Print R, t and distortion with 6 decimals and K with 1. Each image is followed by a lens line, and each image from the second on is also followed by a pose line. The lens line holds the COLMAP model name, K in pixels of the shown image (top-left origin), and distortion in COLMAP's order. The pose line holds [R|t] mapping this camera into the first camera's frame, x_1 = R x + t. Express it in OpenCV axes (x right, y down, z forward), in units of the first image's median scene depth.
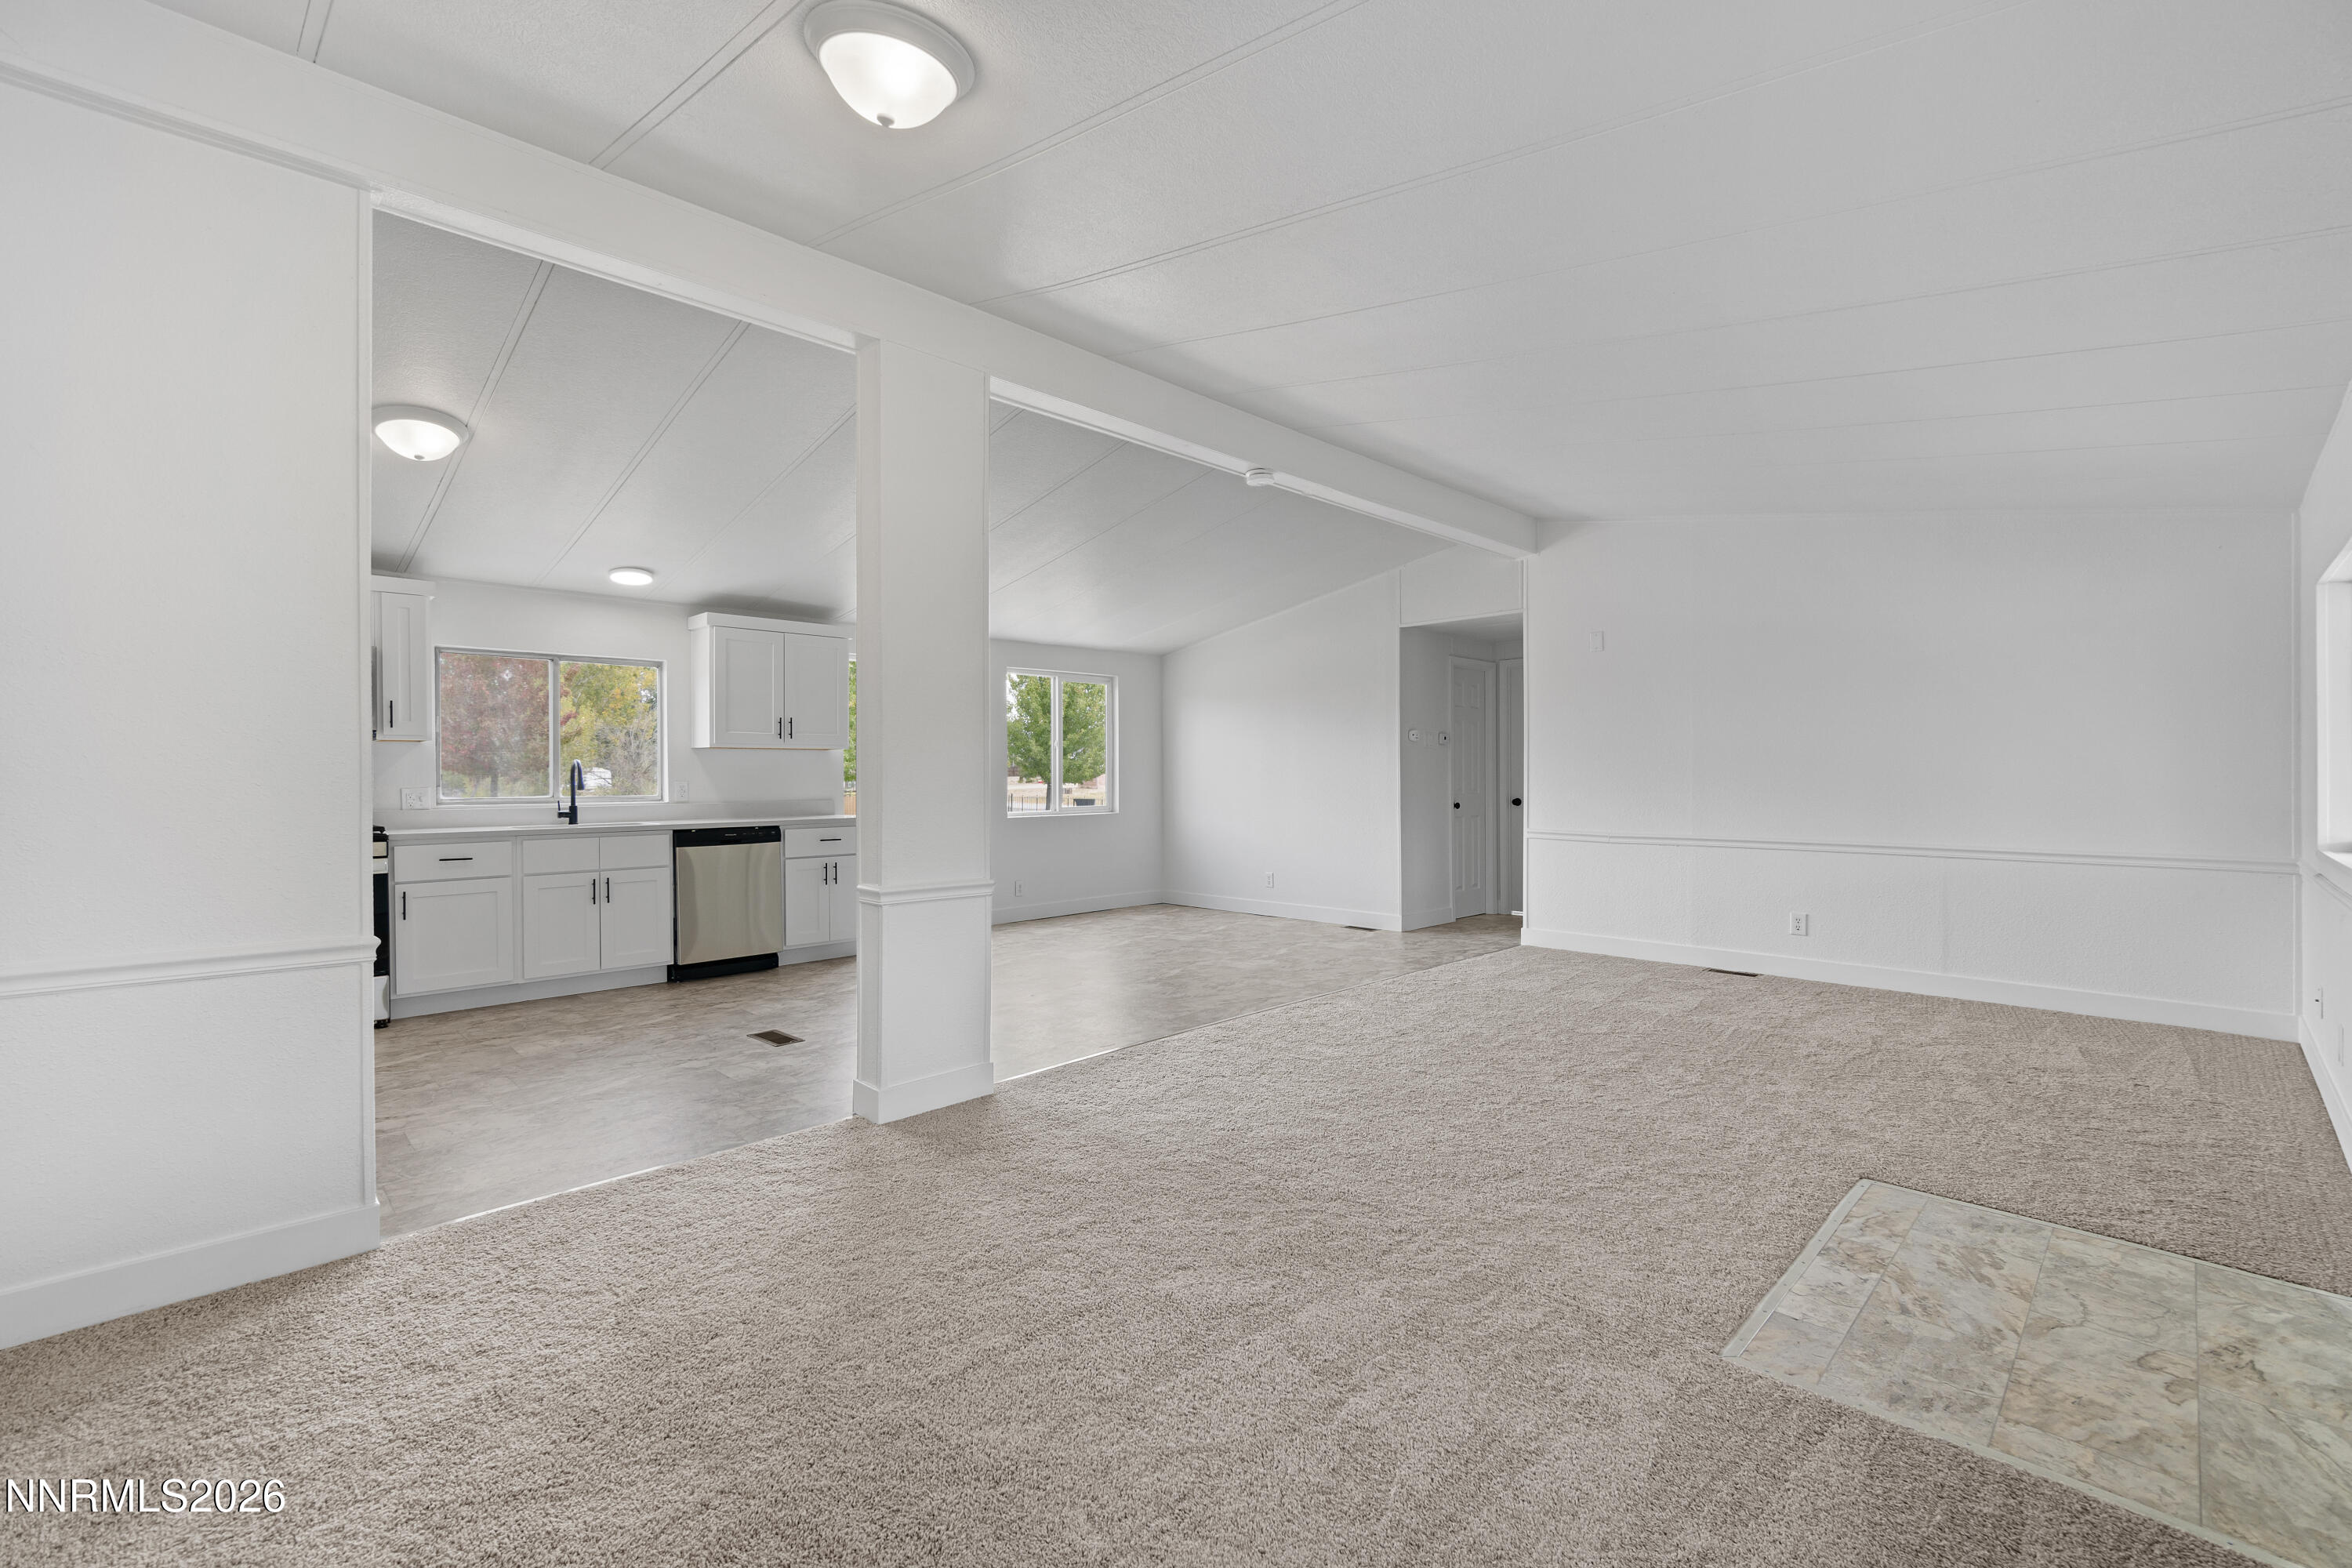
lens RADIAL K [[1002.3, 0, 1160.3], [0, 1002.3, 777.5], [0, 0, 1]] dist [-0.002327, 0.000694]
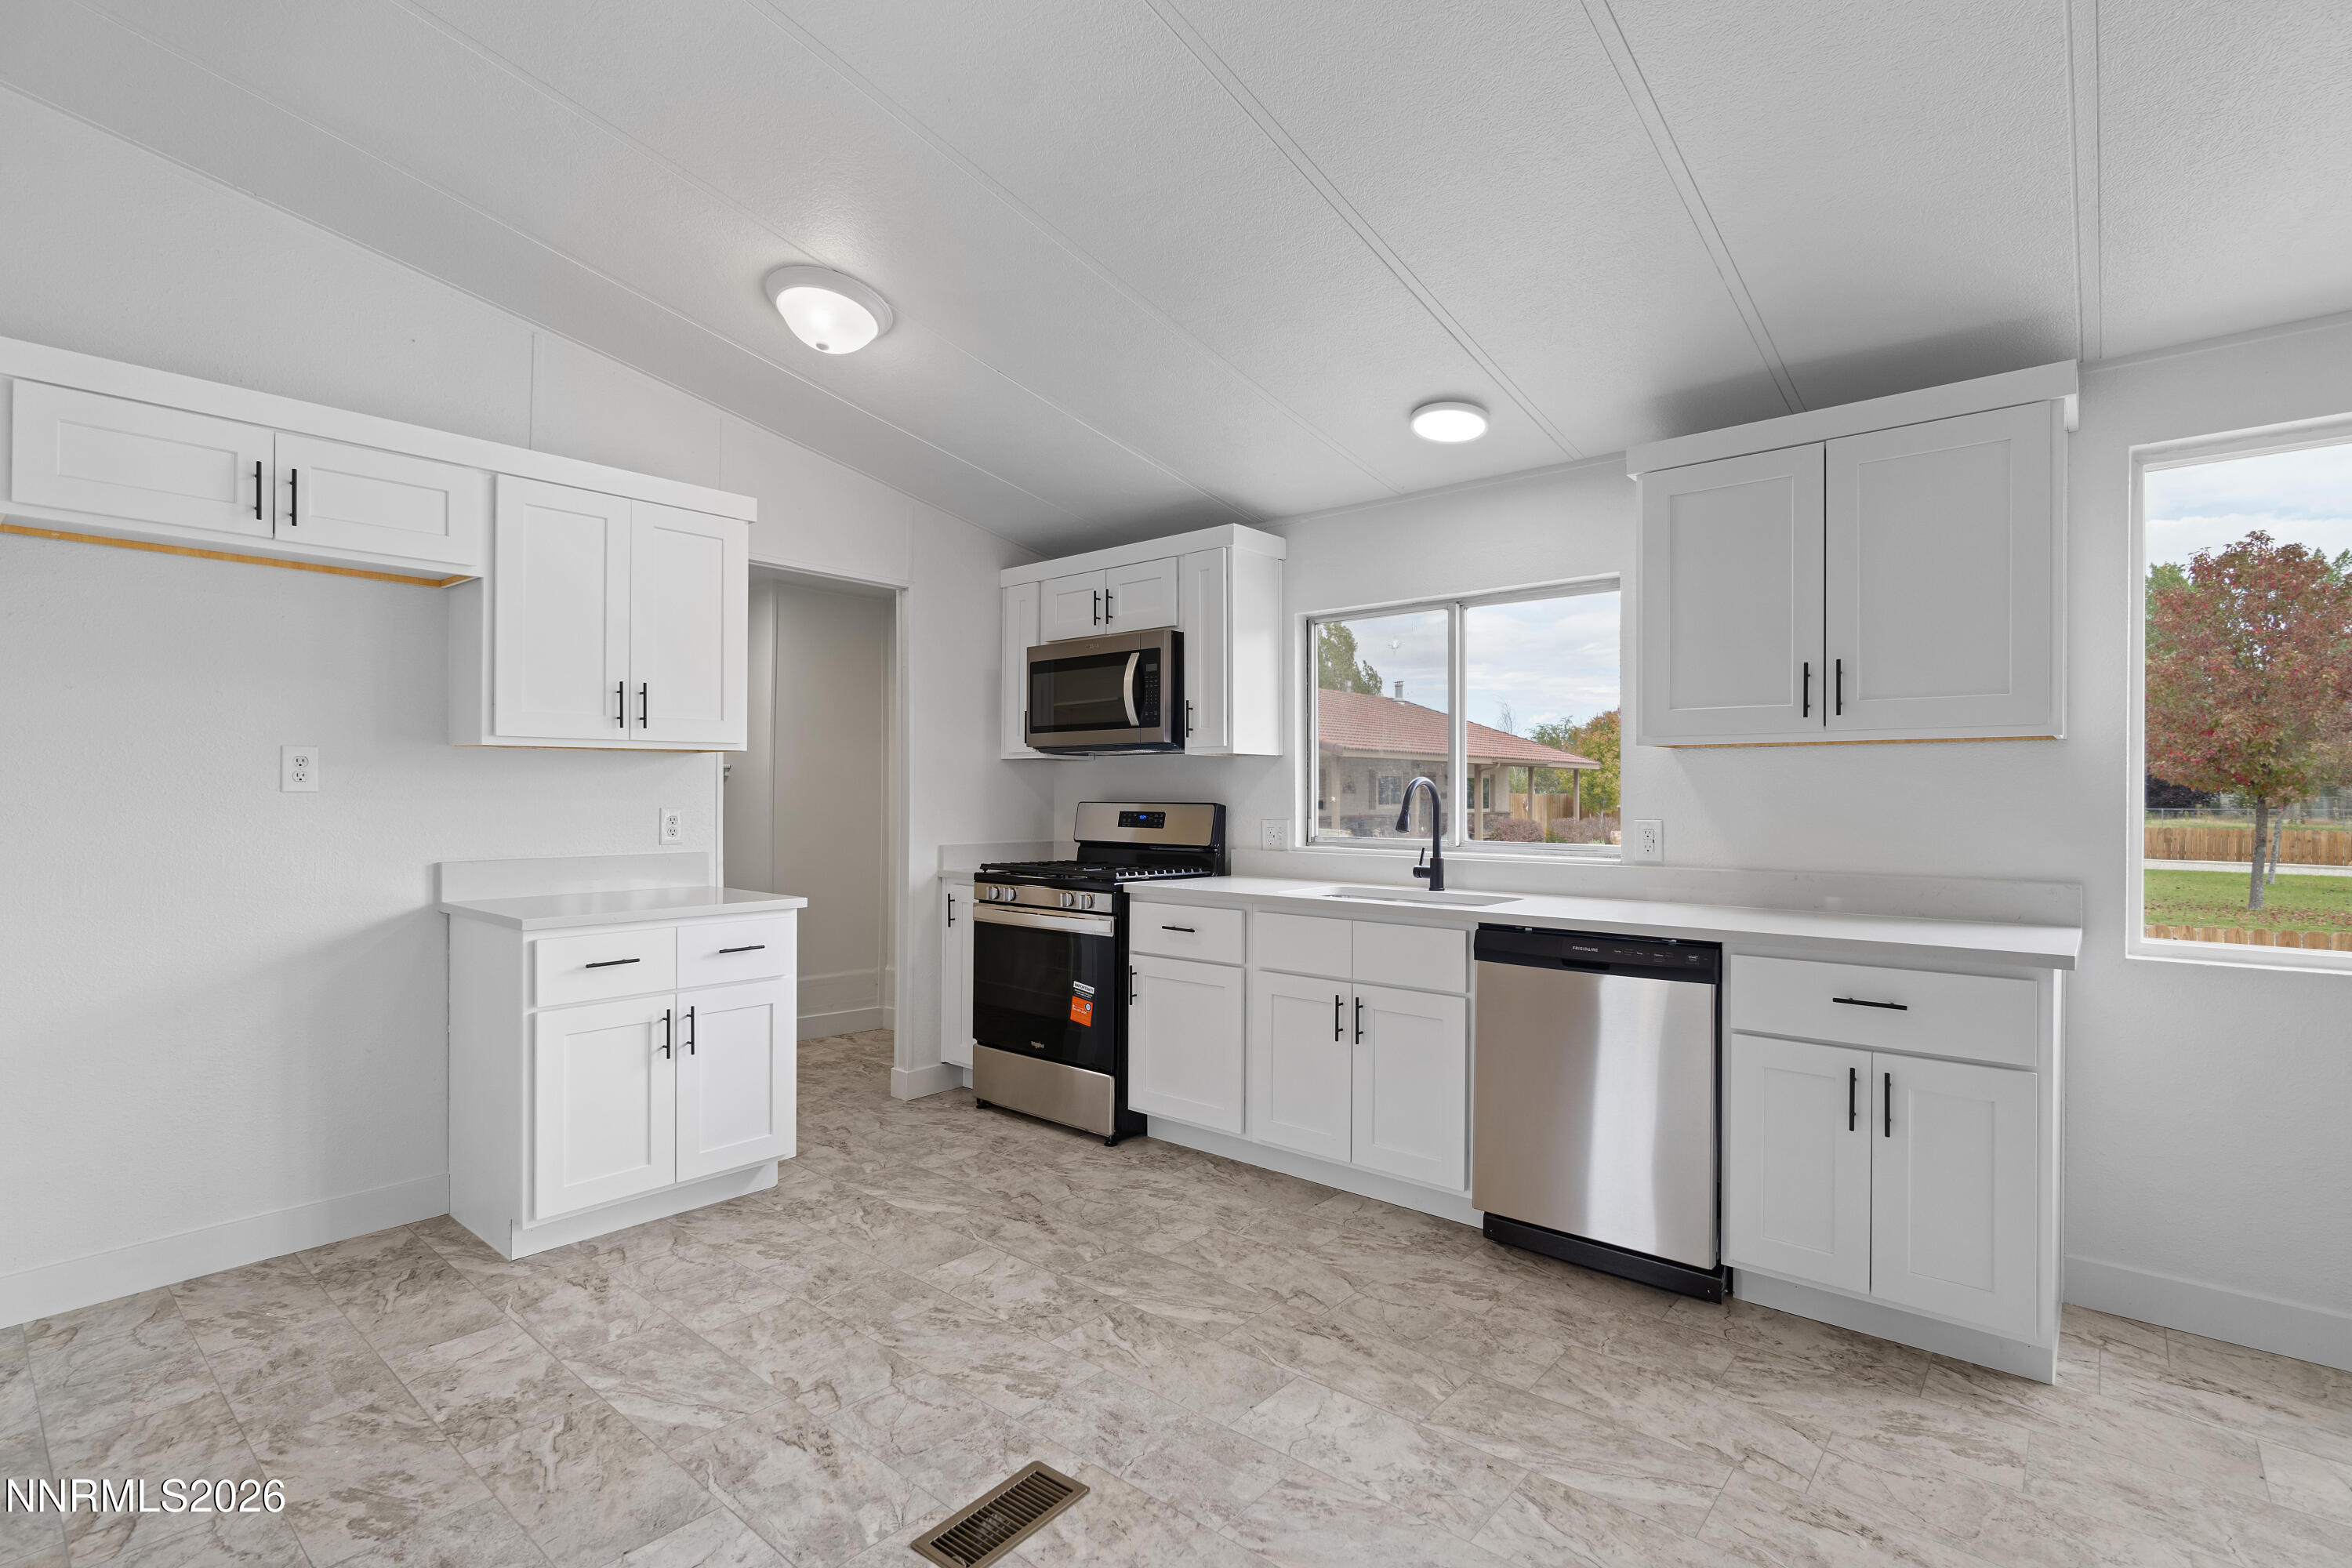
lens RADIAL K [[1092.3, 0, 1163.8], [0, 1092.3, 797.7], [0, 0, 1]] dist [-0.007153, -0.000266]
pose [[0.088085, 0.010482, -0.996058, 0.031555], [-0.004146, 0.999940, 0.010156, -0.017896], [0.996104, 0.003235, 0.088123, 1.211133]]
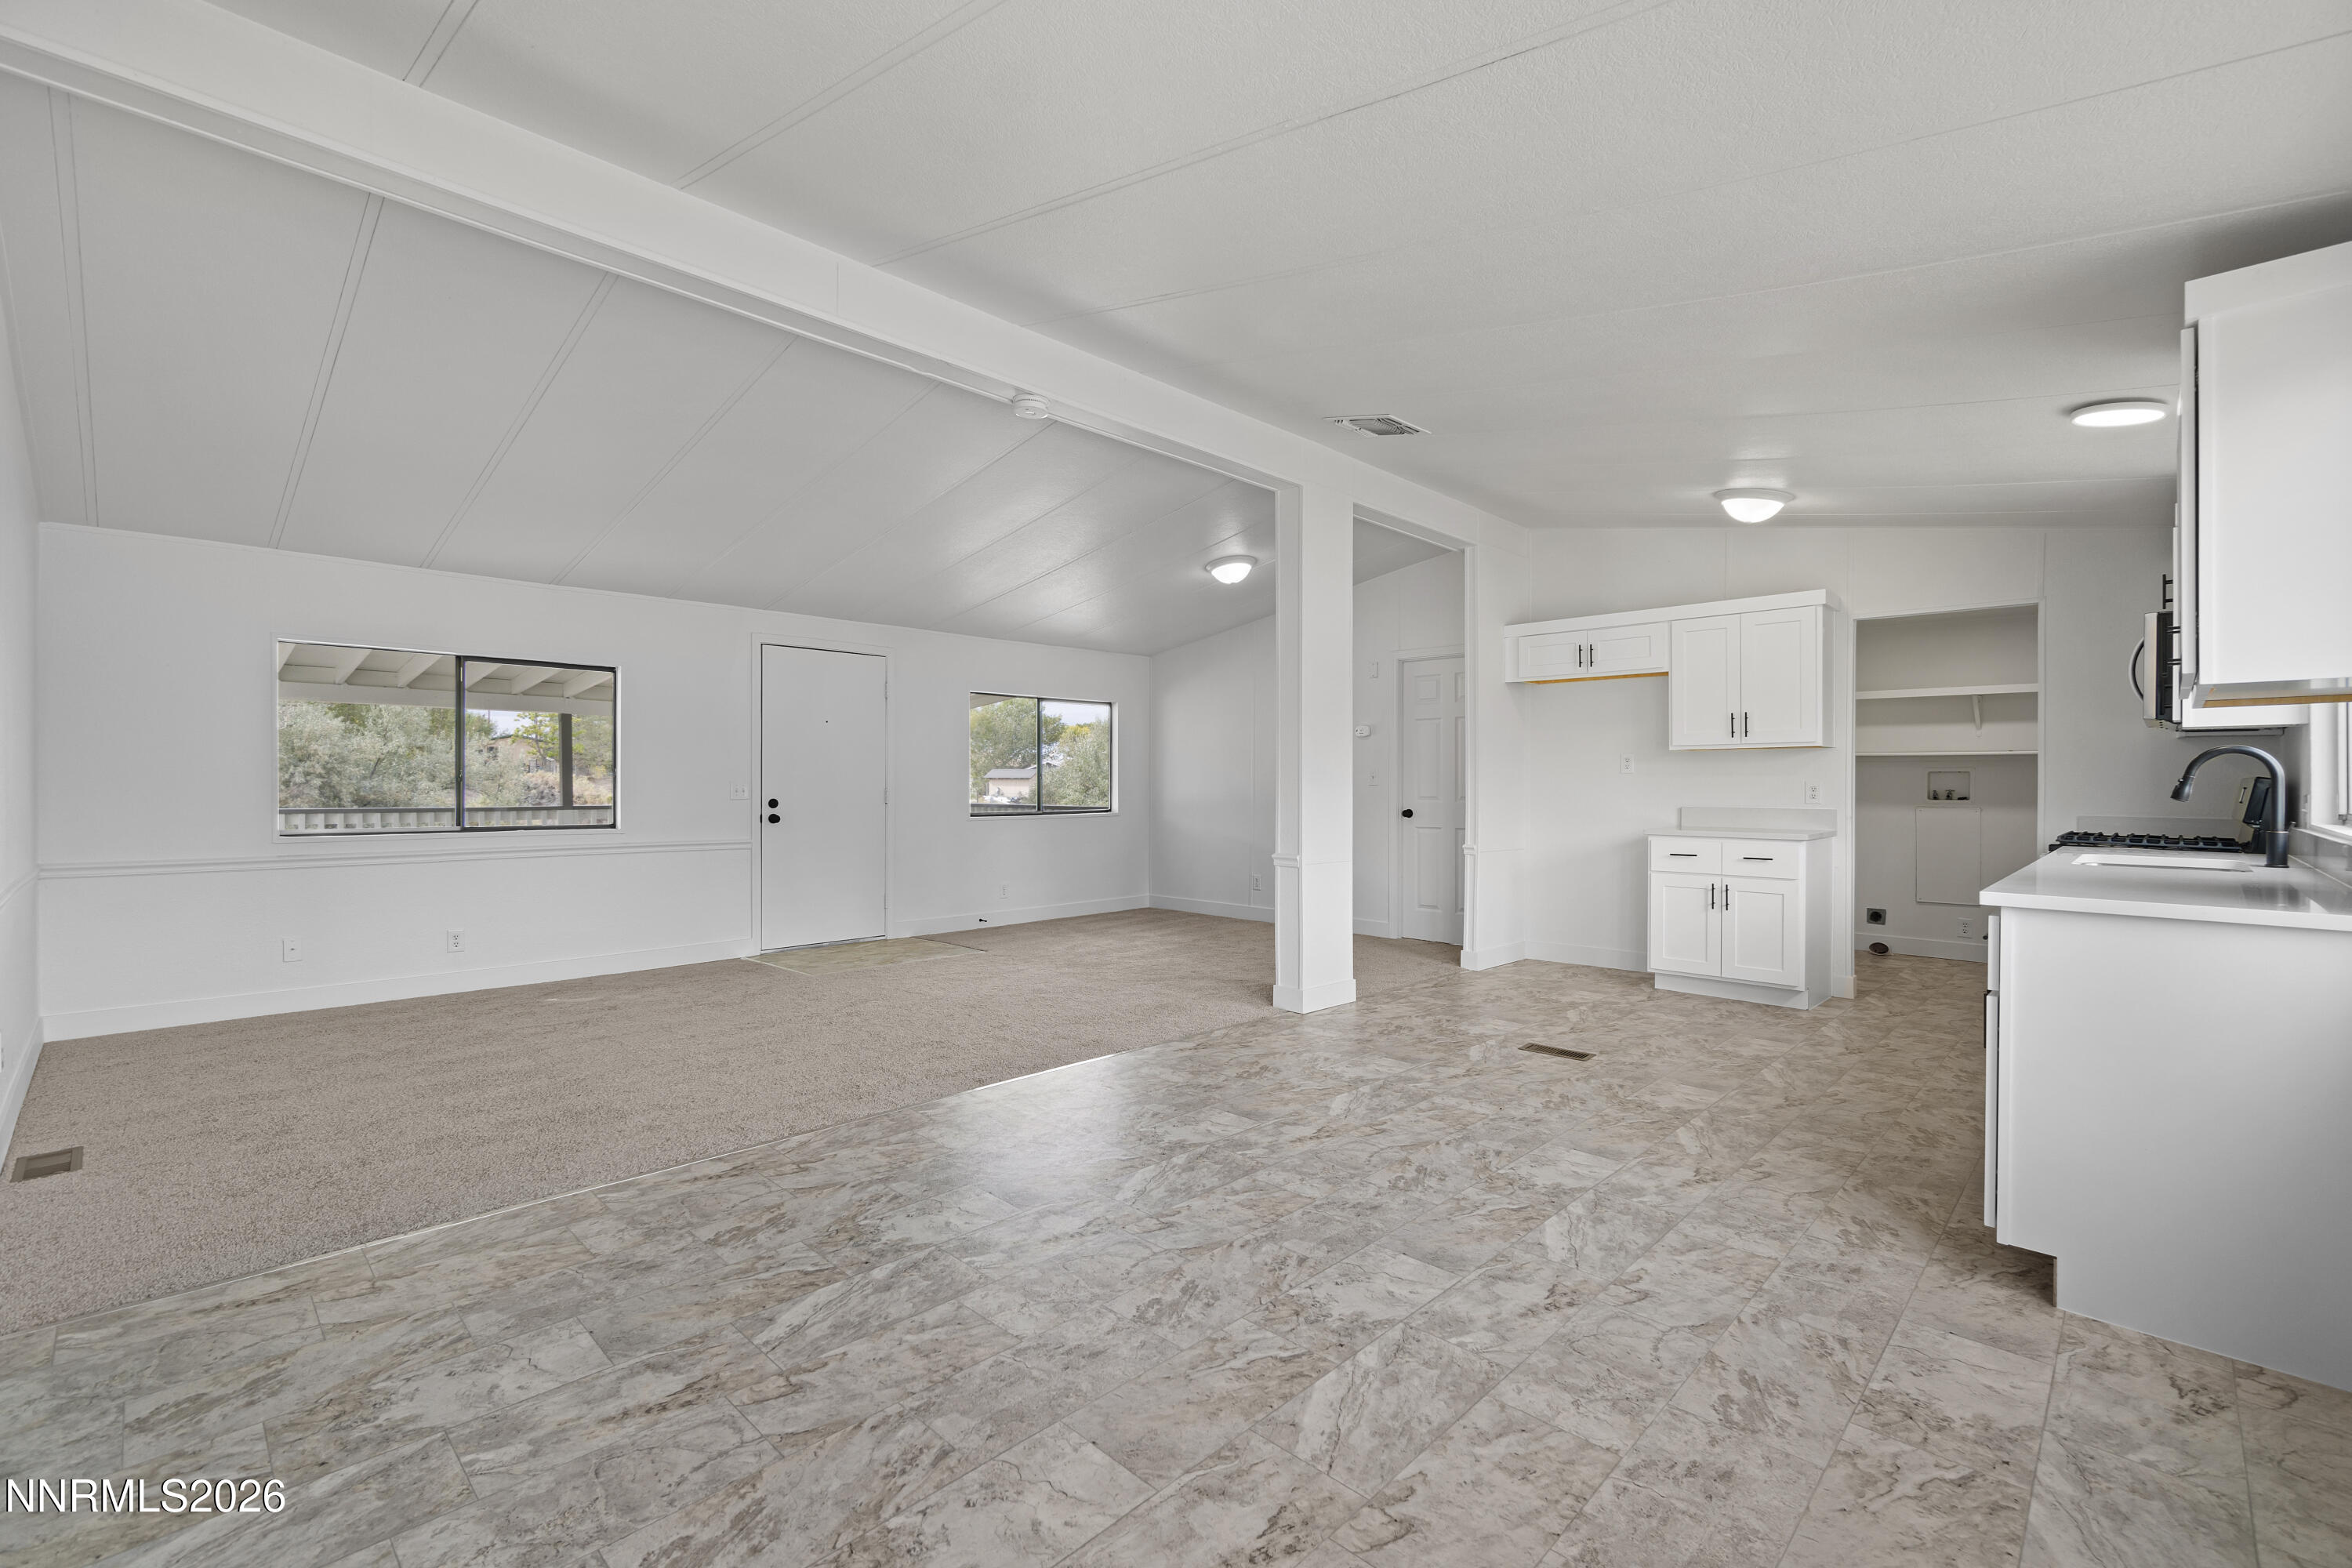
lens RADIAL K [[1019.0, 0, 1168.0], [0, 1019.0, 788.5], [0, 0, 1]] dist [-0.002489, 0.000145]
pose [[-0.999618, 0.003430, -0.027430, 0.015780], [0.003282, 0.999980, 0.005431, 0.001865], [0.027448, 0.005339, -0.999609, 2.326775]]
